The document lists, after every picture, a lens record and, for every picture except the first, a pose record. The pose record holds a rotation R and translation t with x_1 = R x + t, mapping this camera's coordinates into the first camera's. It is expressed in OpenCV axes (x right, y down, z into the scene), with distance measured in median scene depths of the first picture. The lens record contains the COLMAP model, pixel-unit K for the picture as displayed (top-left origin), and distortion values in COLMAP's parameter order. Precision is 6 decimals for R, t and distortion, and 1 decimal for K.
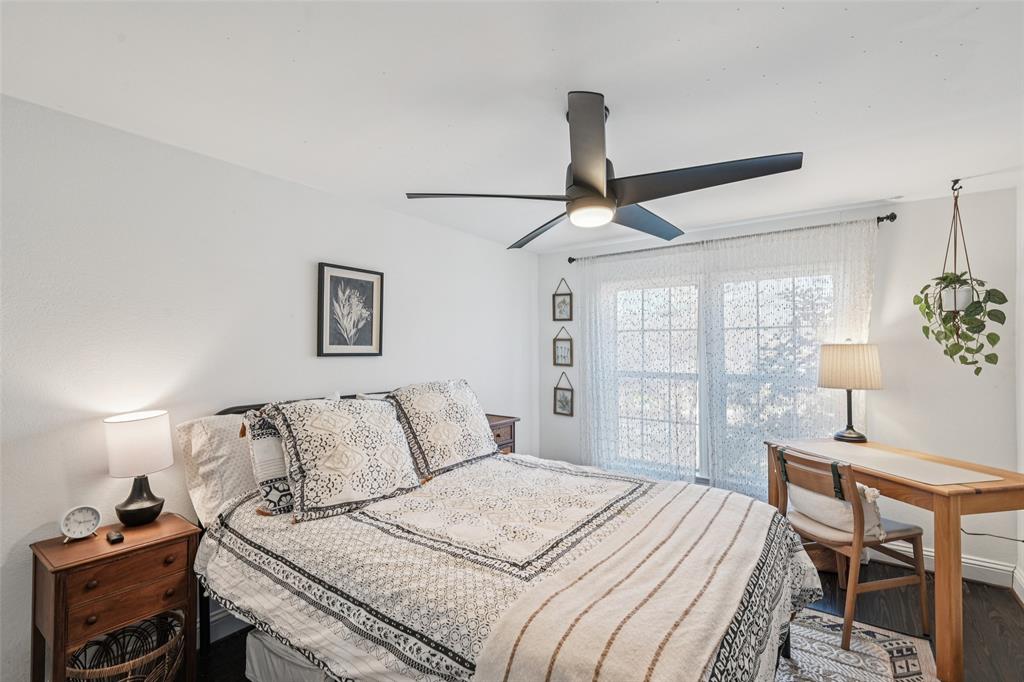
lens RADIAL K [[461.3, 0, 513.2], [0, 461.3, 340.6], [0, 0, 1]] dist [-0.003284, 0.000566]
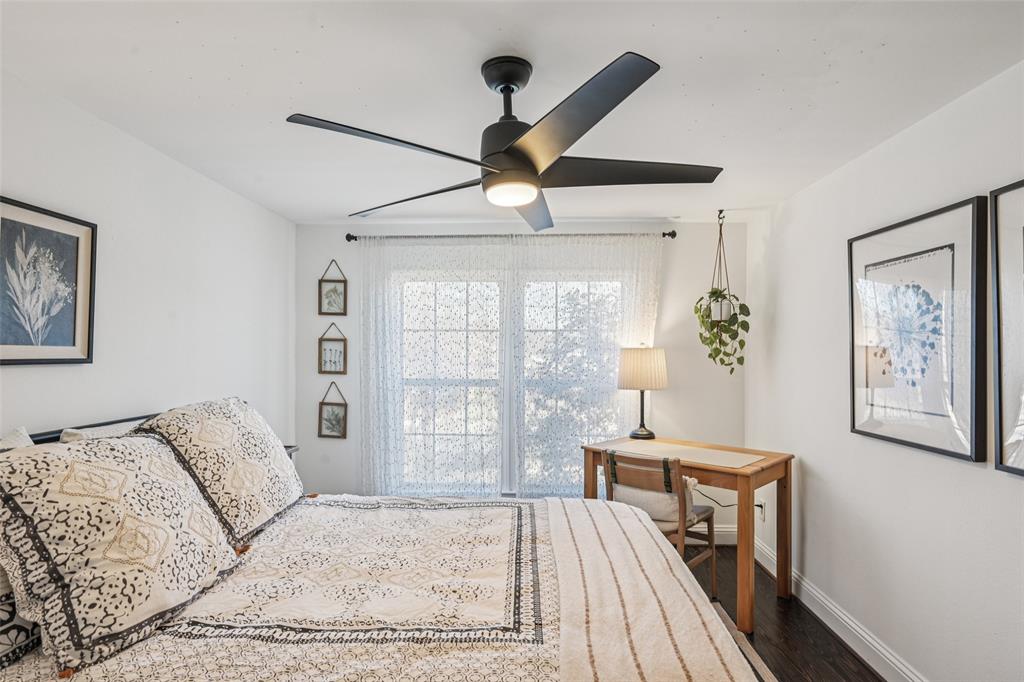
lens RADIAL K [[554.8, 0, 506.9], [0, 554.8, 344.5], [0, 0, 1]] dist [-0.002380, -0.000142]
pose [[0.827749, 0.009076, 0.561025, -0.297977], [-0.012084, 0.999926, 0.001653, 0.001344], [-0.560969, -0.008147, 0.827797, 0.127684]]
